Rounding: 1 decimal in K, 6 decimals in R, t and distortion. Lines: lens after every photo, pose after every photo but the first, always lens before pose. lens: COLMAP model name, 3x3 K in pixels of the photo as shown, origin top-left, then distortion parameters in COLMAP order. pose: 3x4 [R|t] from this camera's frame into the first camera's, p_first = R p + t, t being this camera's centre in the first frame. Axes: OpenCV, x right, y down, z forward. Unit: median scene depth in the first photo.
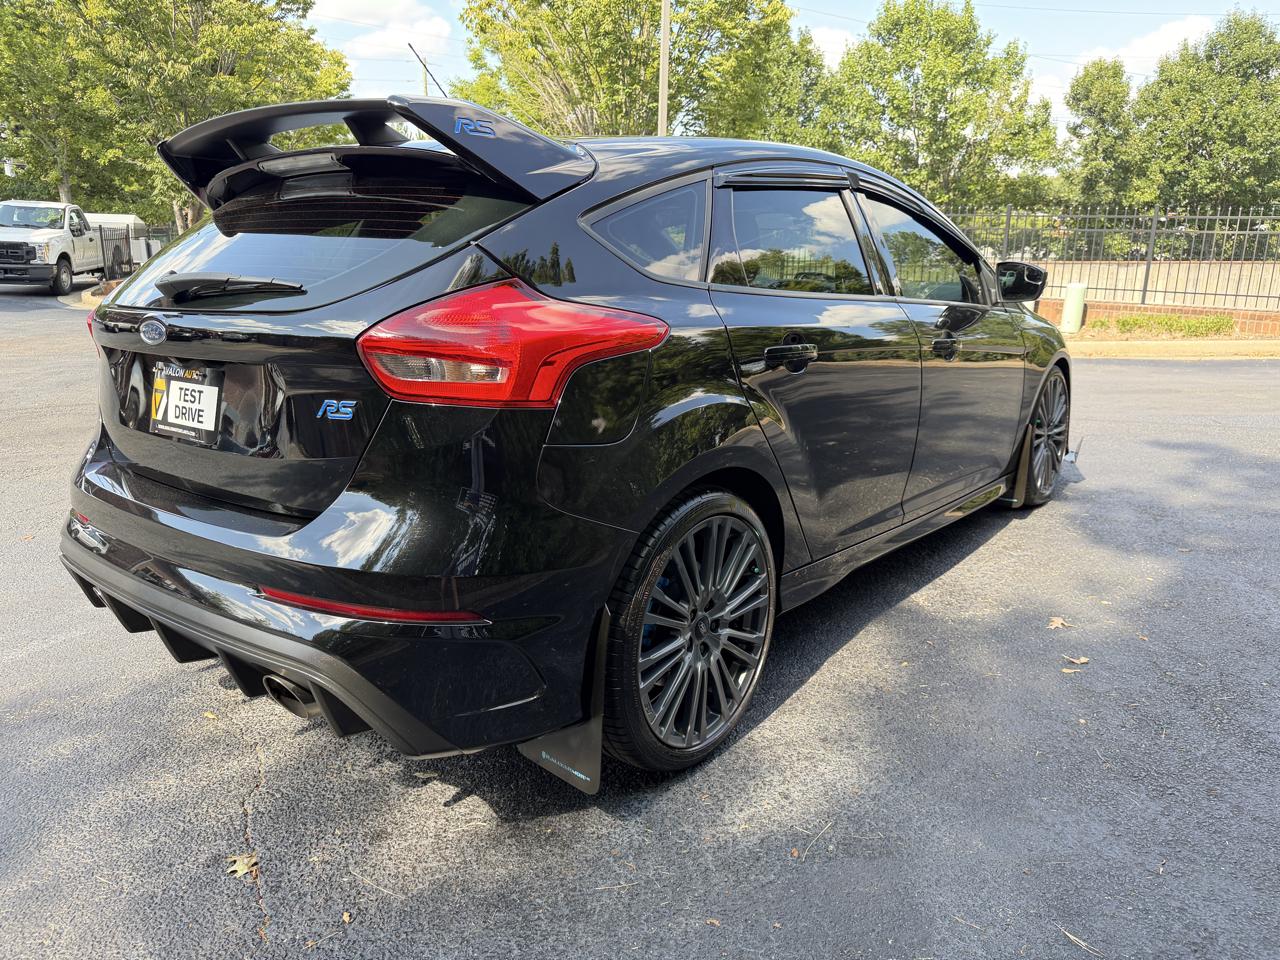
lens RADIAL K [[887.6, 0, 624.3], [0, 887.6, 485.5], [0, 0, 1]] dist [0.065874, -0.068990]
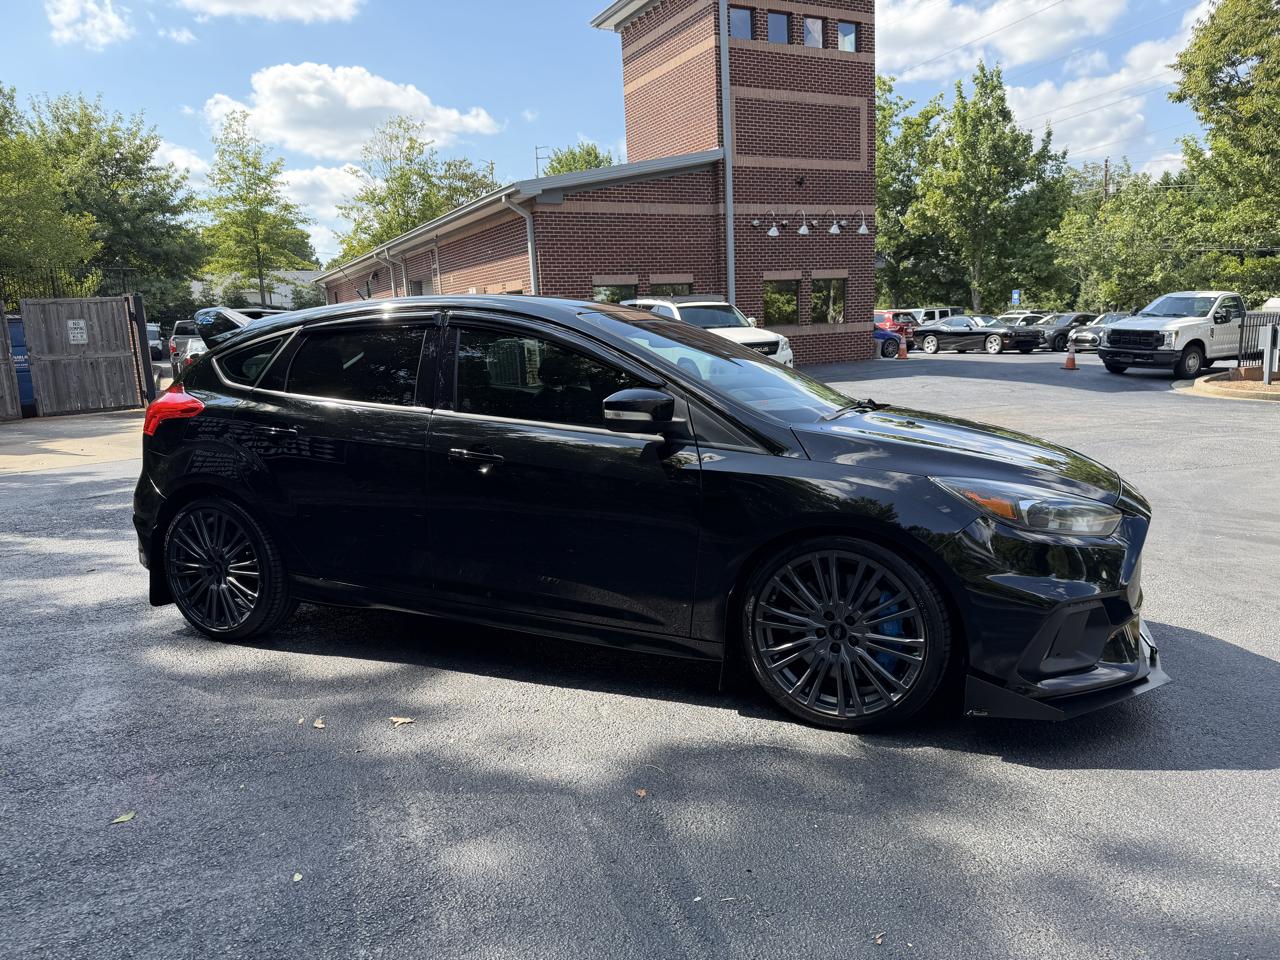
lens RADIAL K [[908.8, 0, 648.2], [0, 908.8, 485.1], [0, 0, 1]] dist [0.059229, -0.082819]
pose [[0.256244, 0.143508, -0.955900, 0.271460], [-0.224919, 0.970626, 0.085425, -0.043456], [0.940080, 0.193110, 0.280994, 0.139703]]
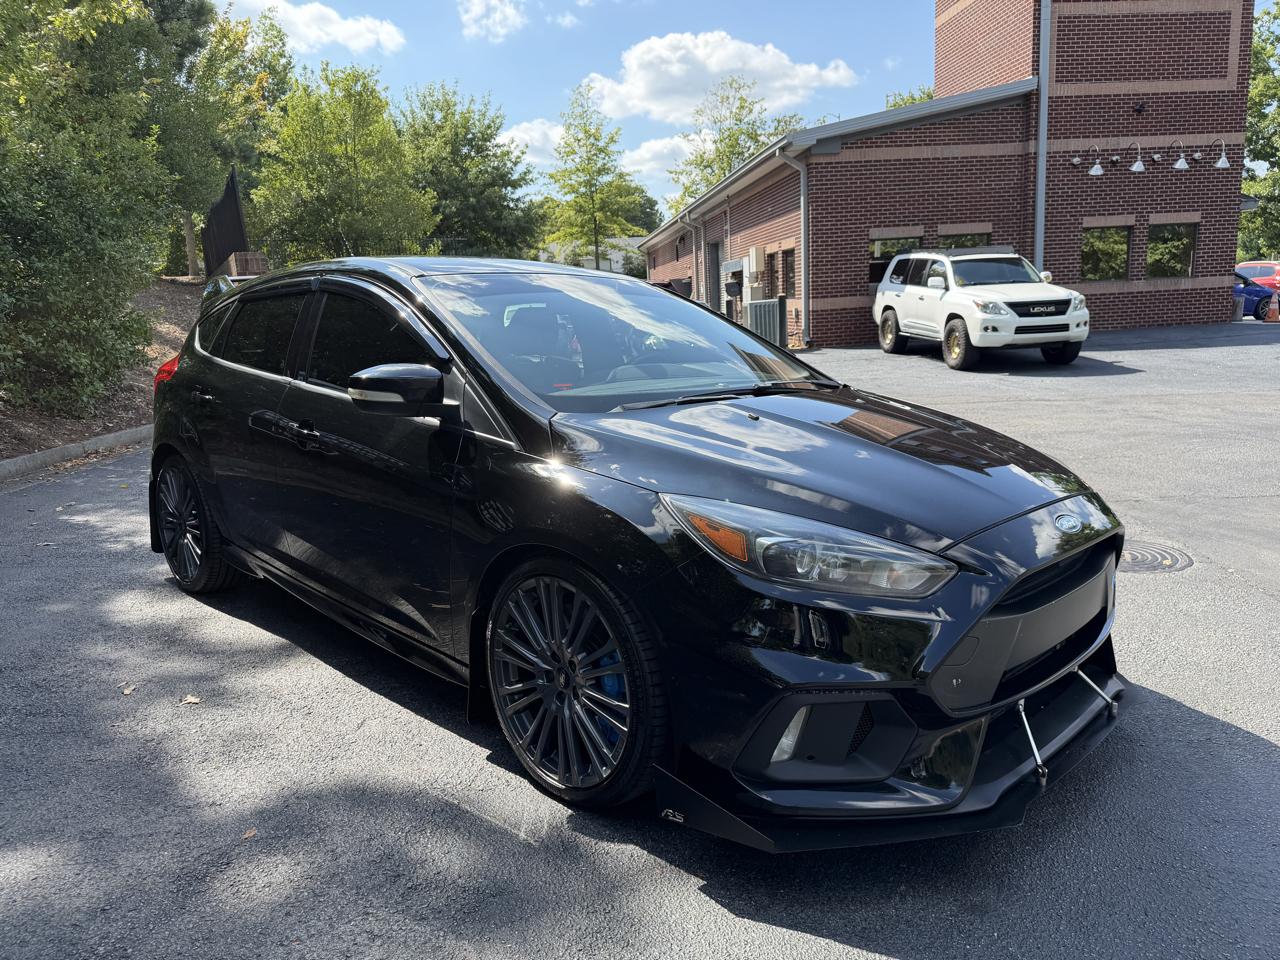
lens RADIAL K [[917.9, 0, 640.0], [0, 917.9, 480.0], [0, 0, 1]] dist [0.048173, -0.074448]
pose [[-0.114552, 0.181117, -0.976767, 0.250348], [-0.228069, 0.952183, 0.203305, -0.064378], [0.966883, 0.246059, -0.067767, 0.225584]]
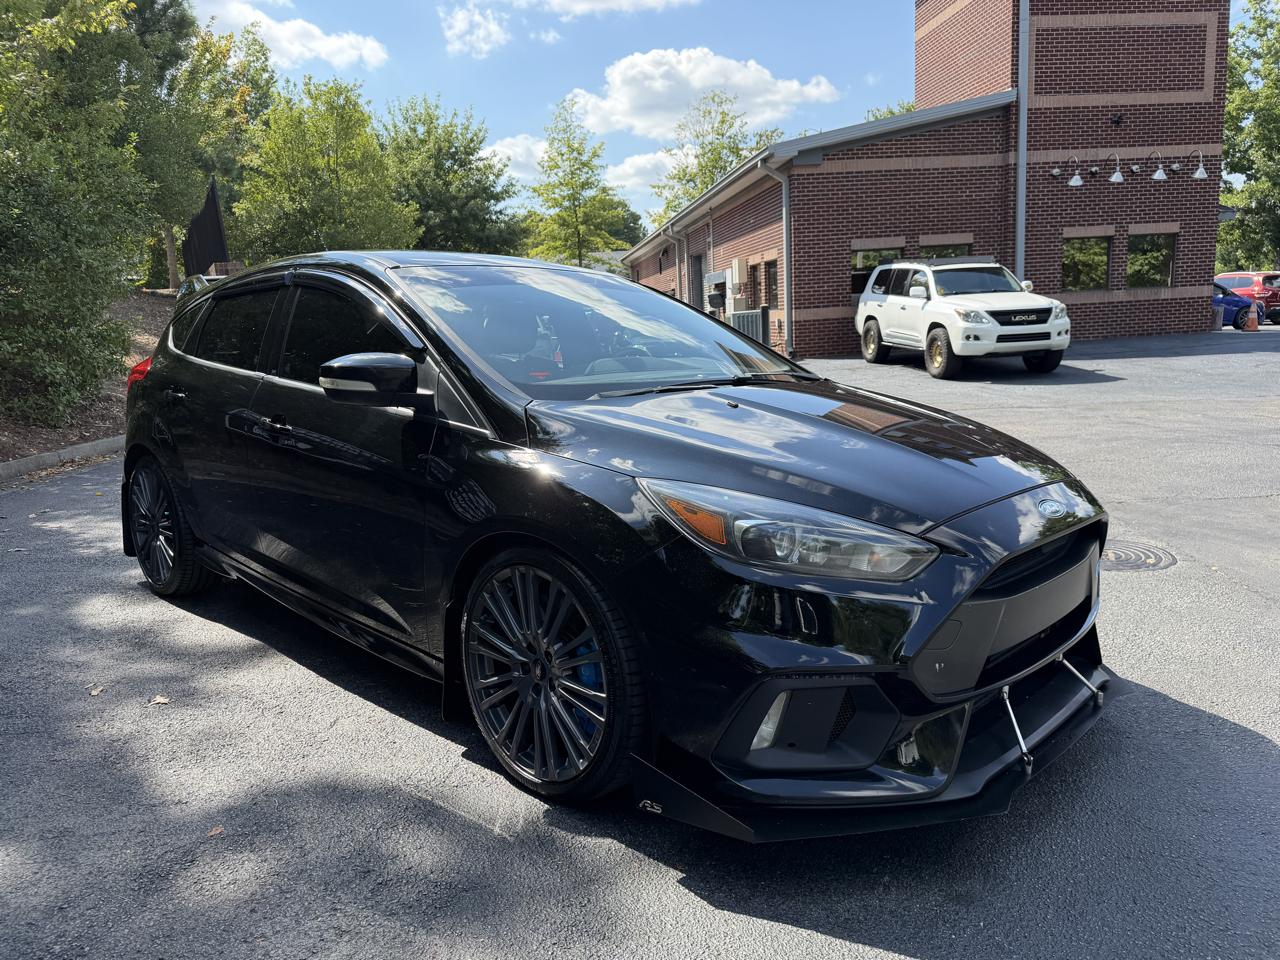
lens RADIAL K [[917.4, 0, 635.4], [0, 917.4, 482.2], [0, 0, 1]] dist [0.056873, -0.087768]
pose [[-0.102498, 0.169151, -0.980246, 0.248796], [-0.225874, 0.955737, 0.188540, -0.060997], [0.968749, 0.240737, -0.059755, 0.227186]]
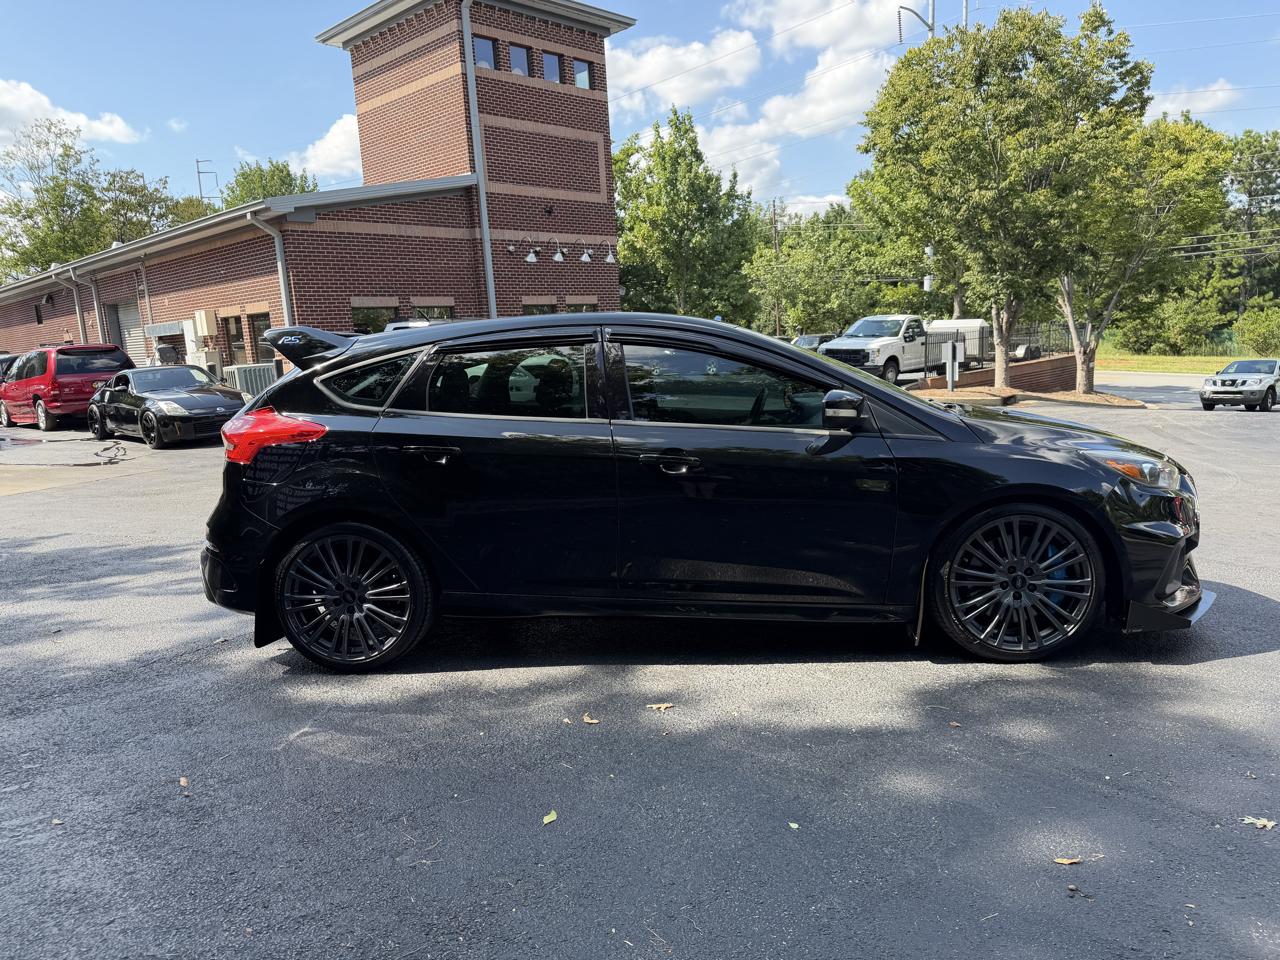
lens RADIAL K [[908.8, 0, 648.2], [0, 908.8, 485.1], [0, 0, 1]] dist [0.059229, -0.082819]
pose [[0.557260, 0.092045, -0.825221, 0.249497], [-0.171428, 0.985179, -0.005877, -0.020403], [0.812449, 0.144741, 0.564779, 0.050820]]
